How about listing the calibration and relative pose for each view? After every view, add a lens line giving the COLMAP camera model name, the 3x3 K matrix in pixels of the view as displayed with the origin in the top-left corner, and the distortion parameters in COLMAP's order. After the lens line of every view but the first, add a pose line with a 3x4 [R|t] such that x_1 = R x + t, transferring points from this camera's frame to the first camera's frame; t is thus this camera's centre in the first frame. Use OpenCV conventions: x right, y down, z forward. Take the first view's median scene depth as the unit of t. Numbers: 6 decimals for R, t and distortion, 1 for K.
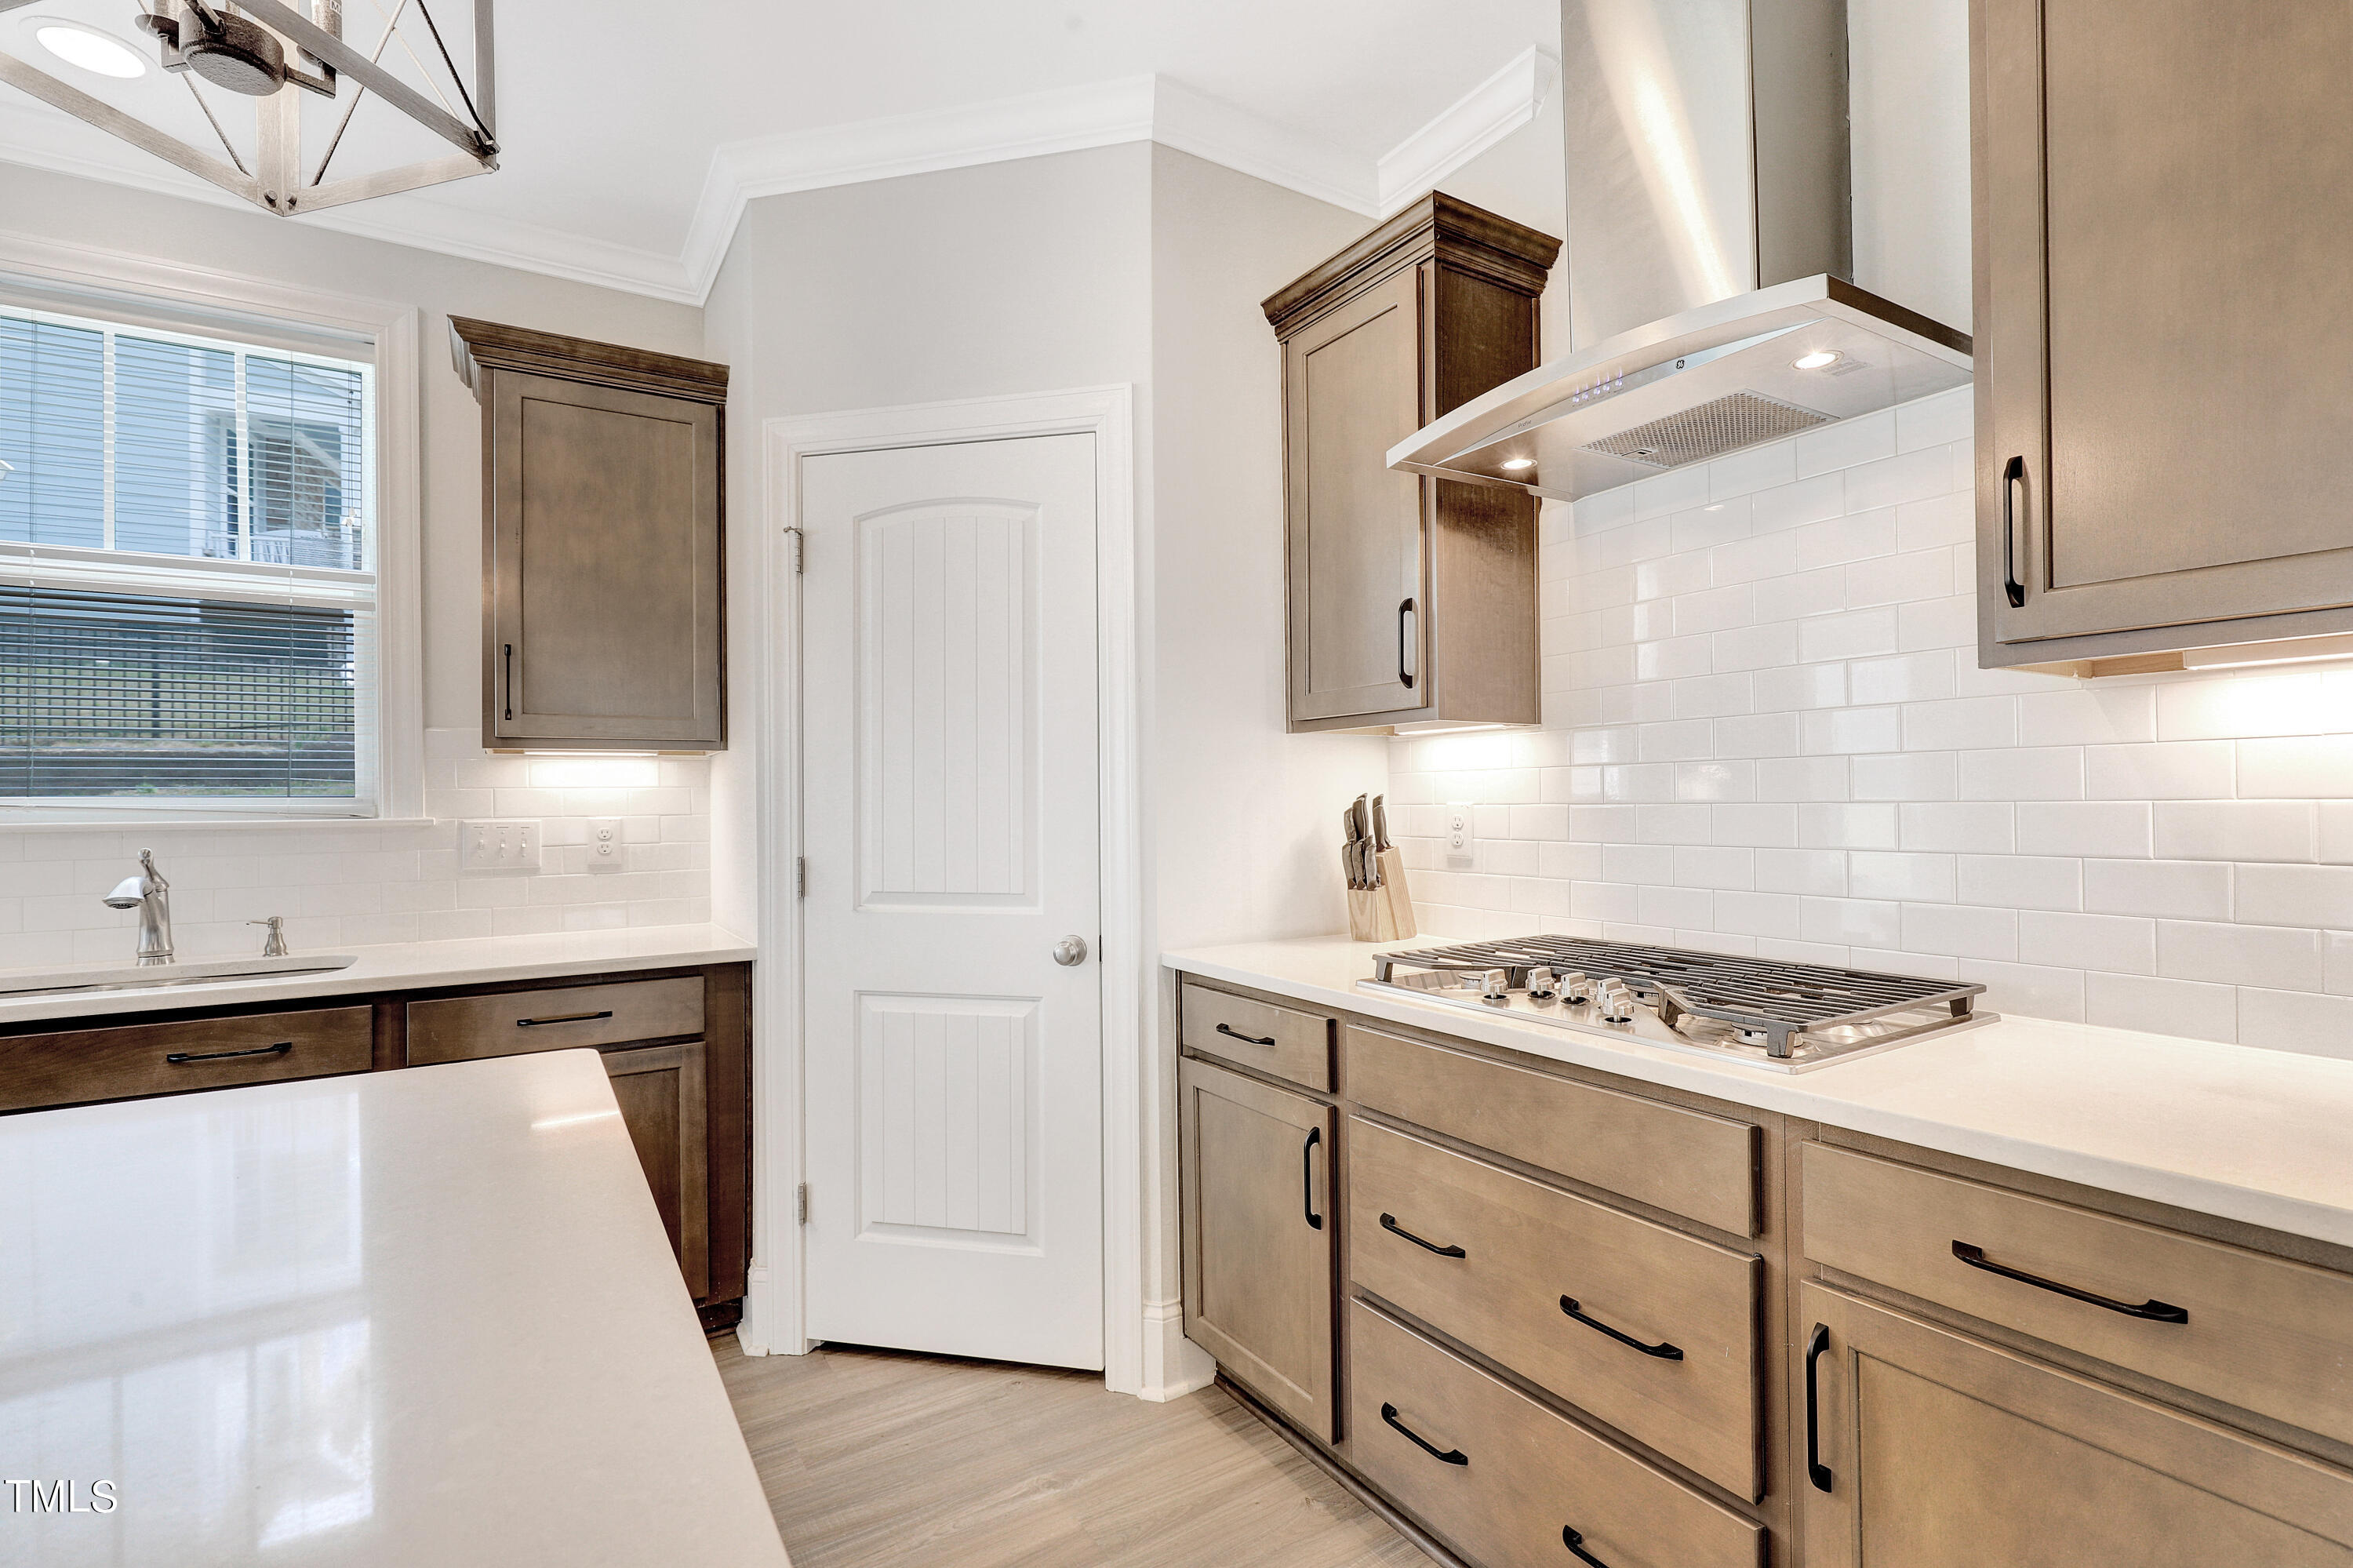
lens RADIAL K [[1081.2, 0, 1163.3], [0, 1081.2, 802.7], [0, 0, 1]] dist [0.001545, 0.000239]
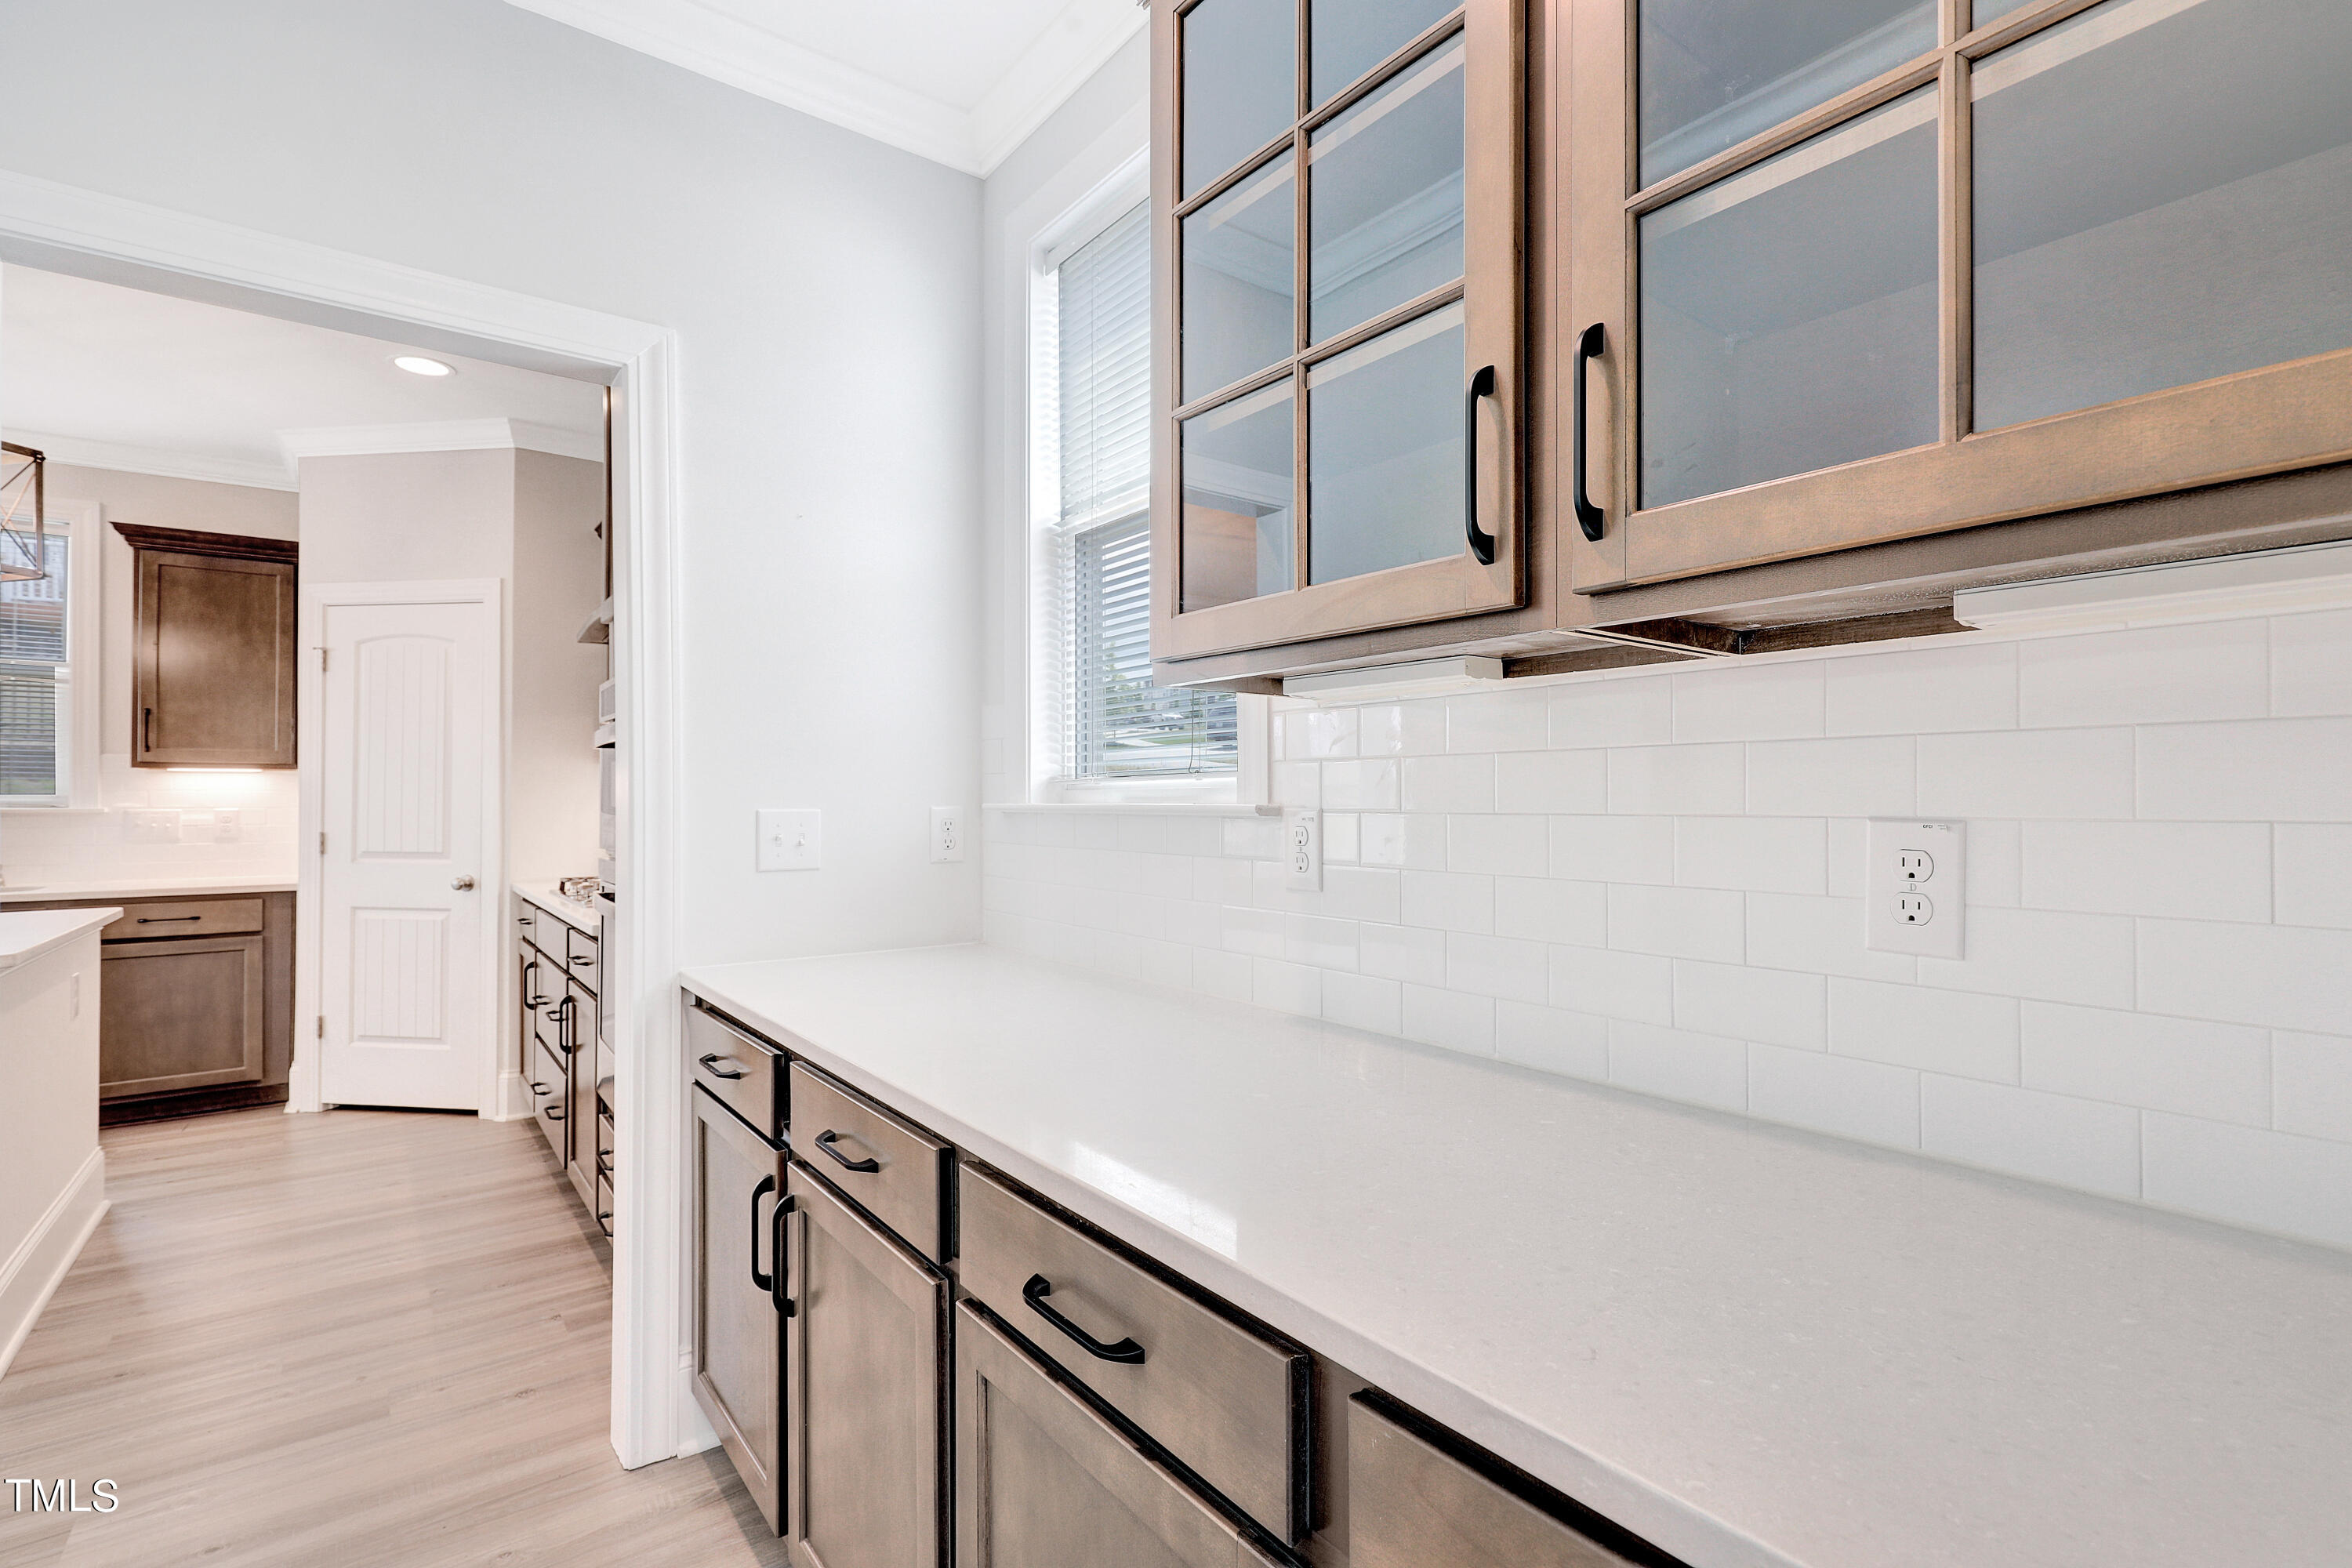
lens RADIAL K [[1080.7, 0, 1166.2], [0, 1080.7, 802.1], [0, 0, 1]] dist [0.001545, 0.000239]
pose [[0.996079, 0.010981, 0.087783, 0.867838], [-0.010756, 0.999938, -0.003036, -0.007997], [-0.087811, 0.002080, 0.996135, -0.869168]]
